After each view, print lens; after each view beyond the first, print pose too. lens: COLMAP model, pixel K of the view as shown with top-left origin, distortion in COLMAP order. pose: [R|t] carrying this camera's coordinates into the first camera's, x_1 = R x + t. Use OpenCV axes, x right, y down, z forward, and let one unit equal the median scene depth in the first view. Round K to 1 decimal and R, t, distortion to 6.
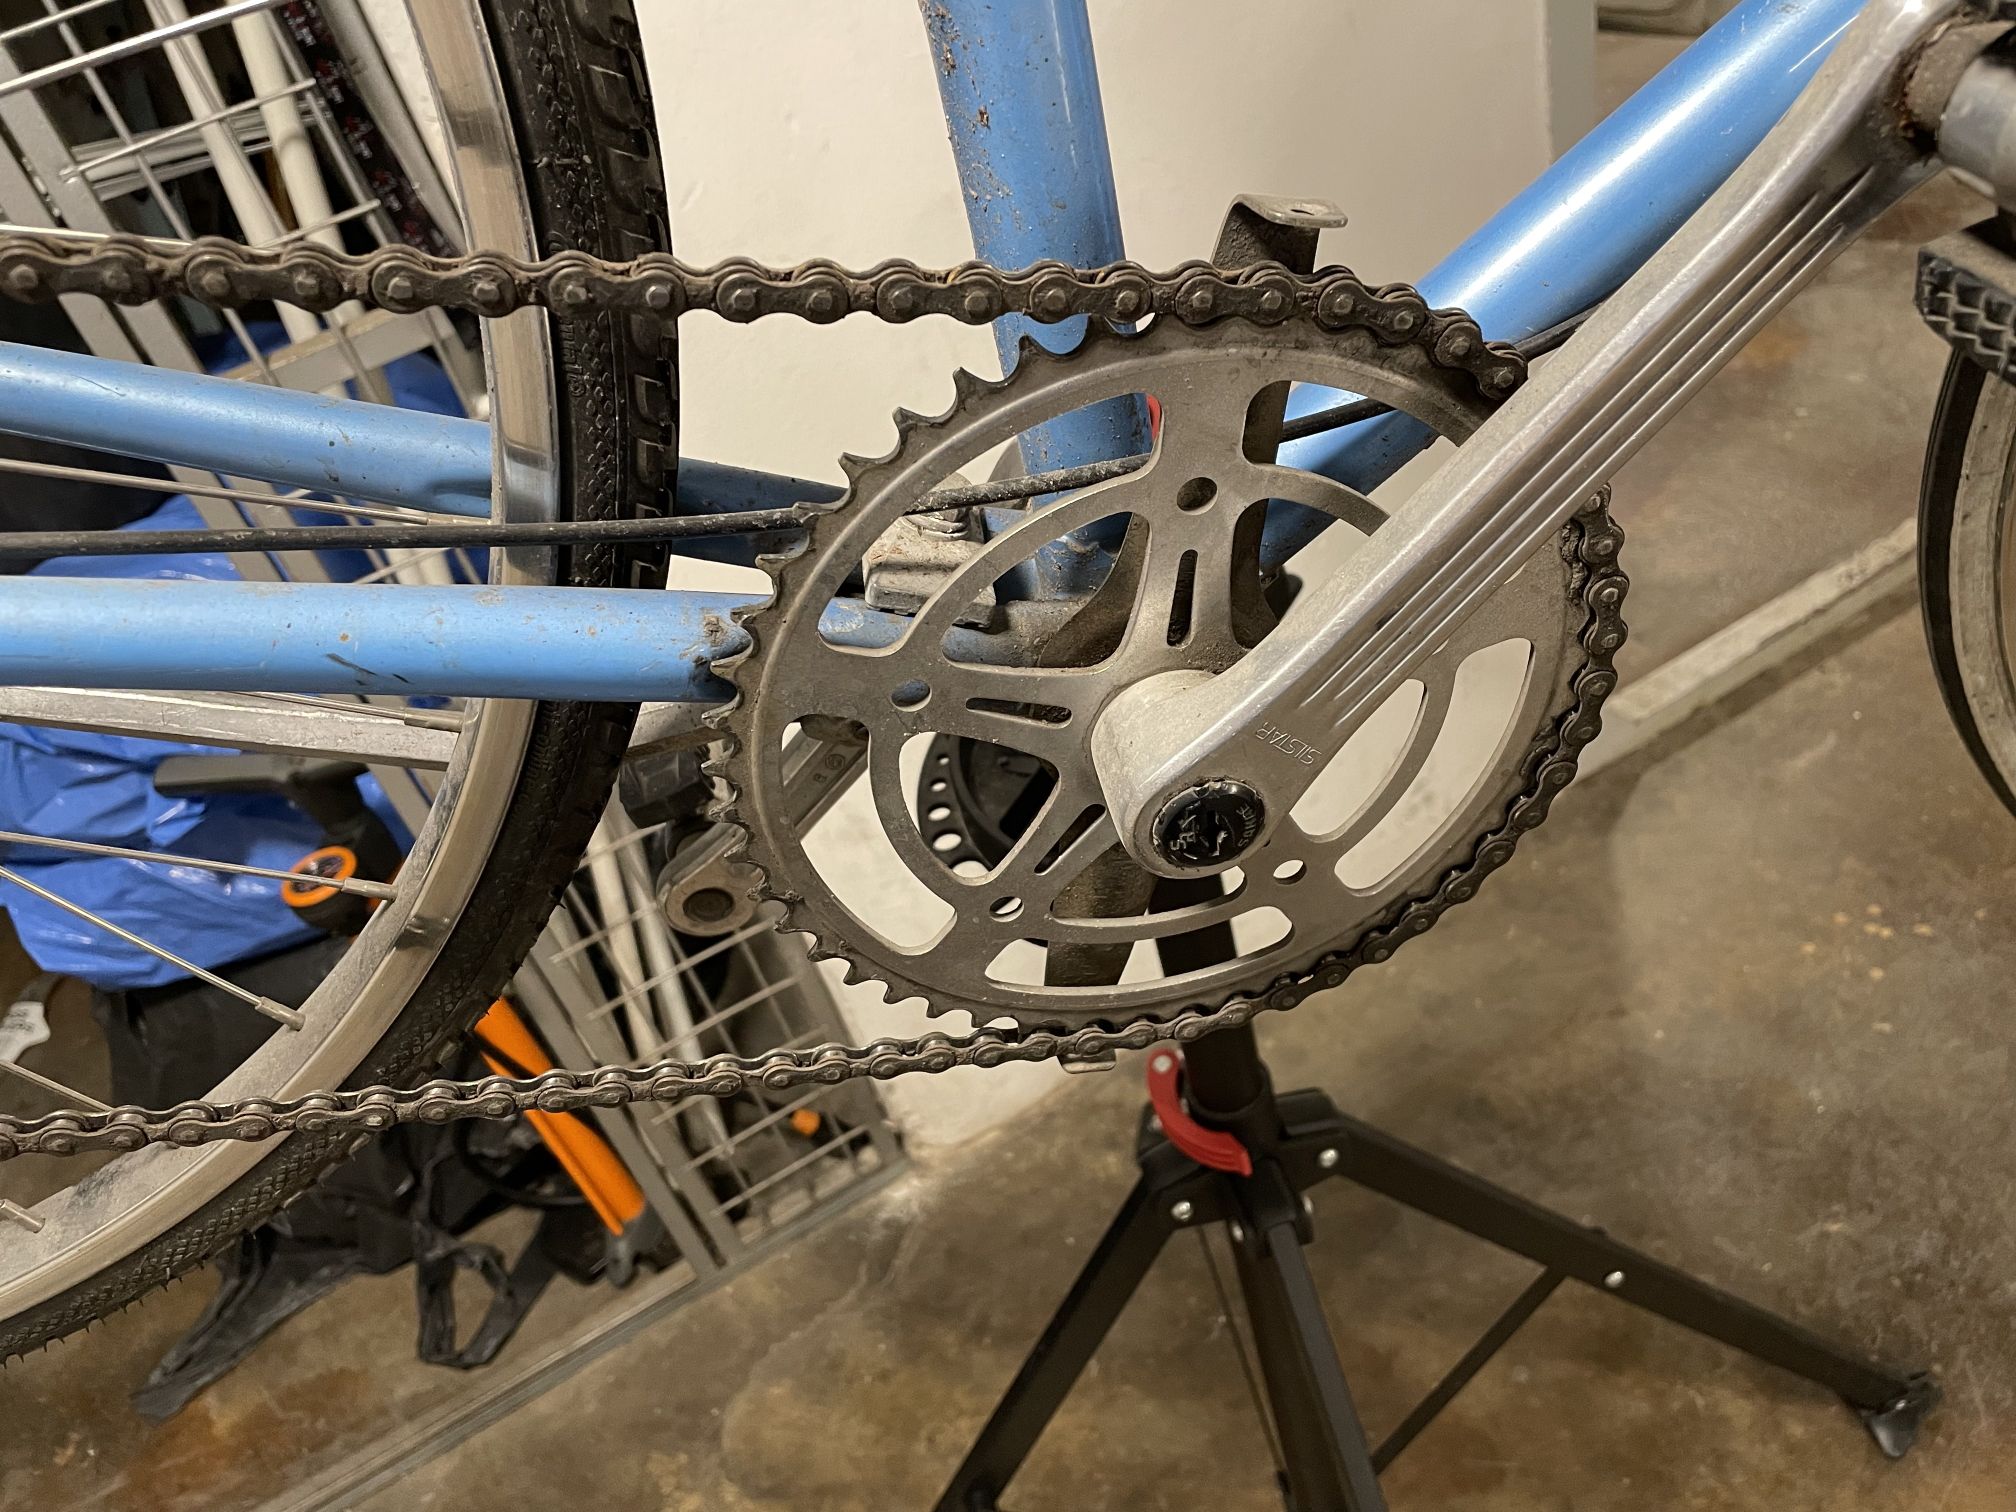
lens RADIAL K [[1540.8, 0, 1008.0], [0, 1540.8, 756.0], [0, 0, 1]] dist [-0.004172, -0.005261]
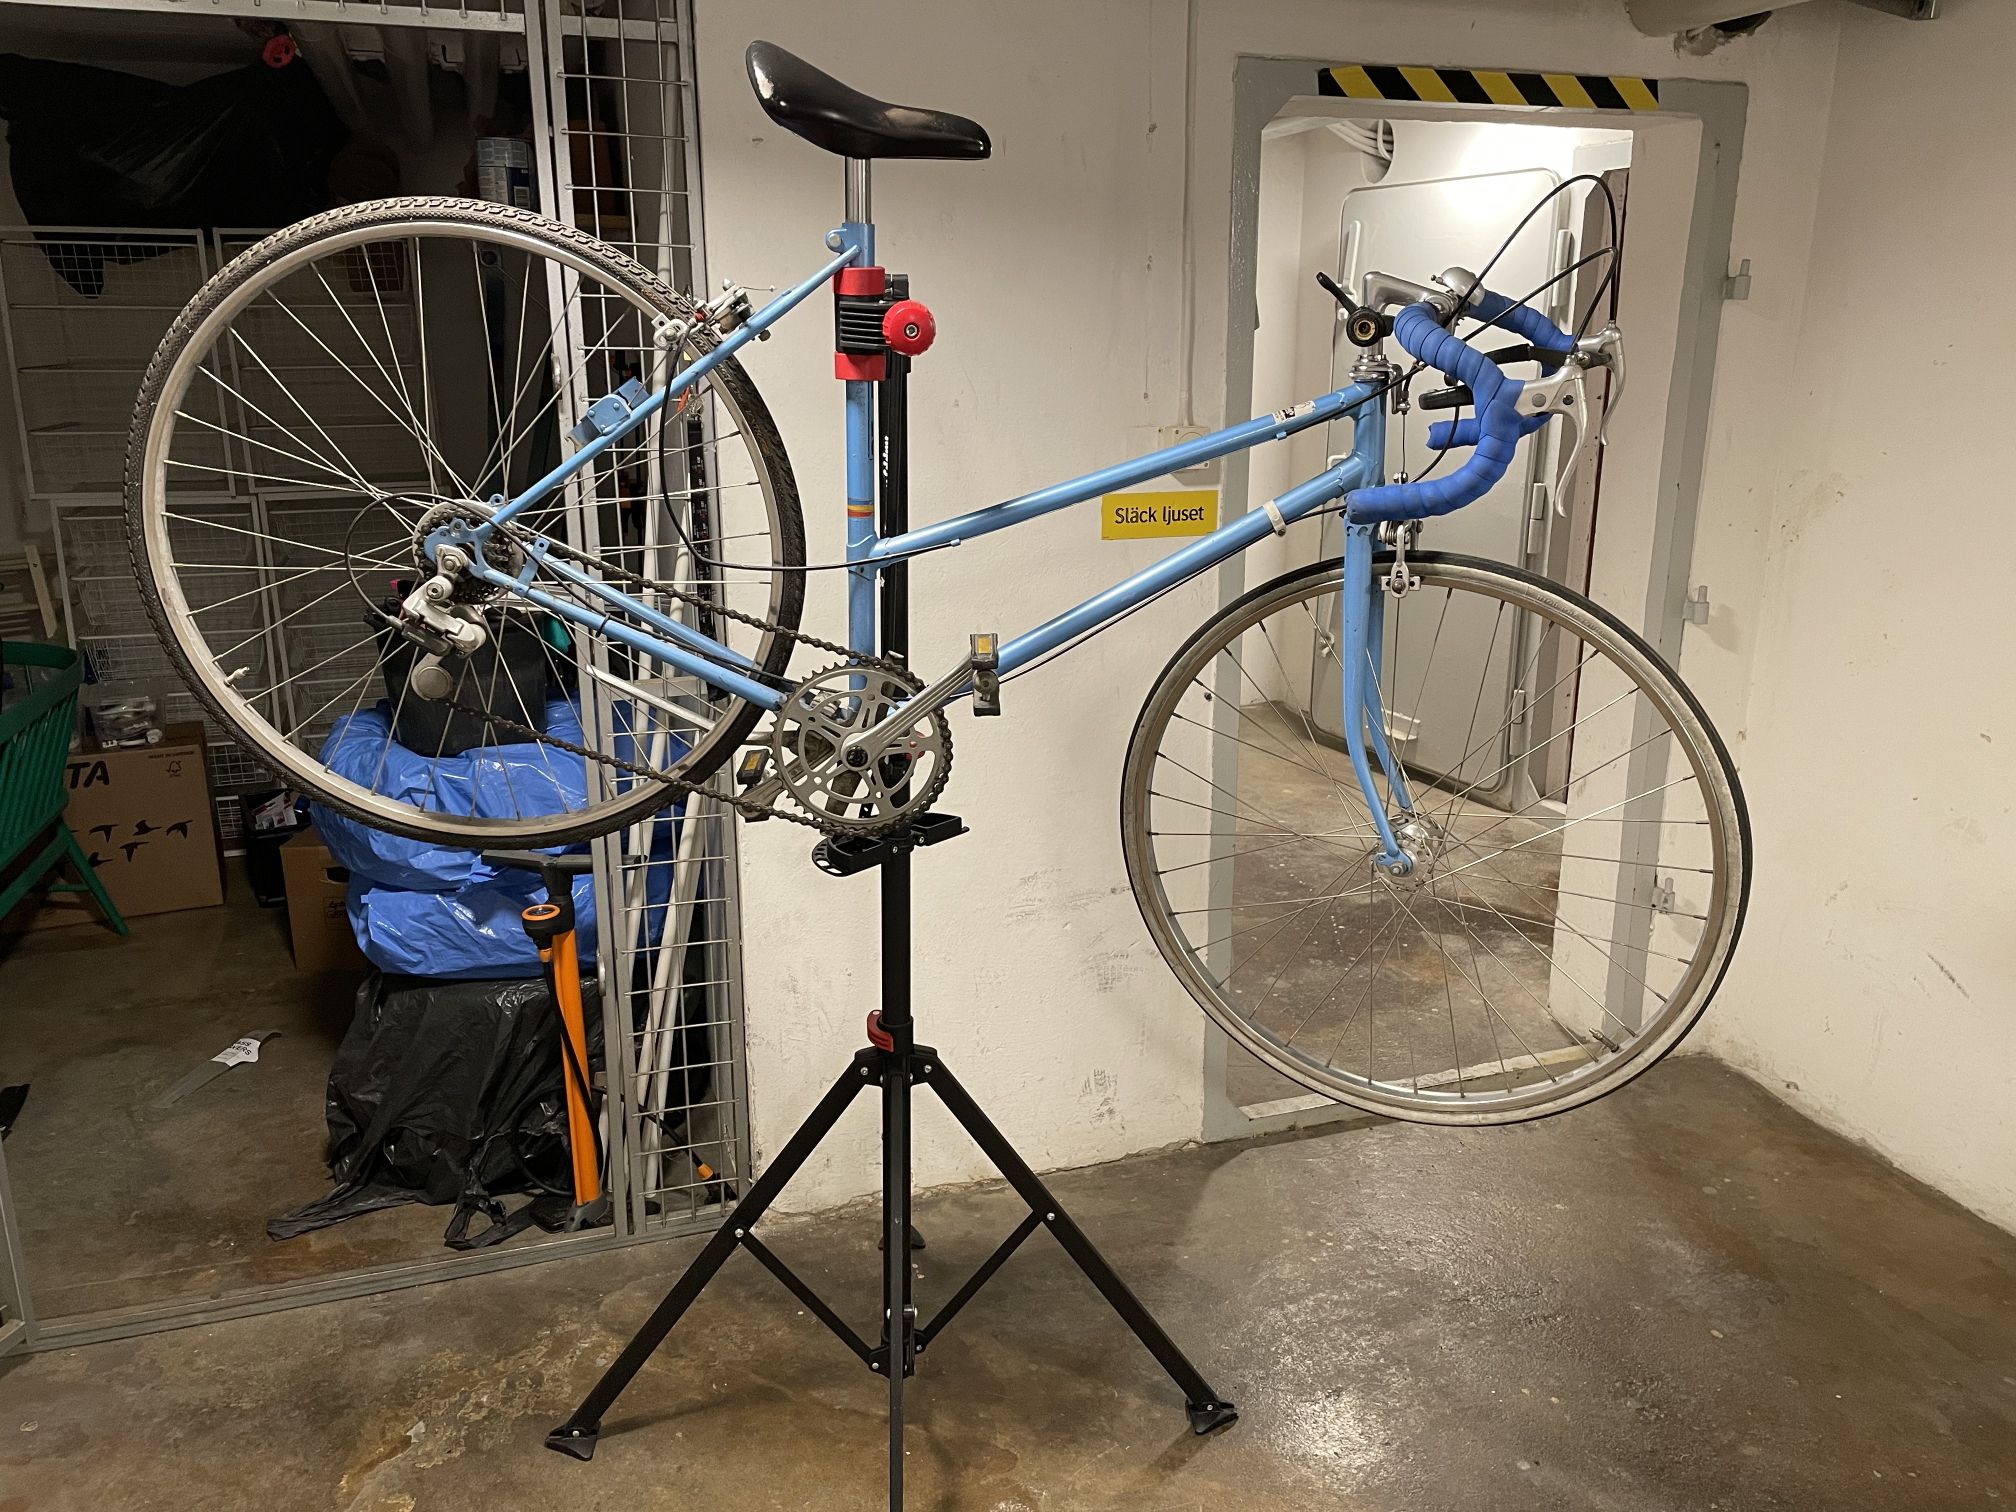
lens RADIAL K [[1540.8, 0, 1008.0], [0, 1540.8, 756.0], [0, 0, 1]] dist [-0.004172, -0.005261]
pose [[0.958593, 0.270366, -0.089446, 0.242456], [-0.283777, 0.880577, -0.379545, 0.419421], [-0.023852, 0.389212, 0.920839, -0.856146]]
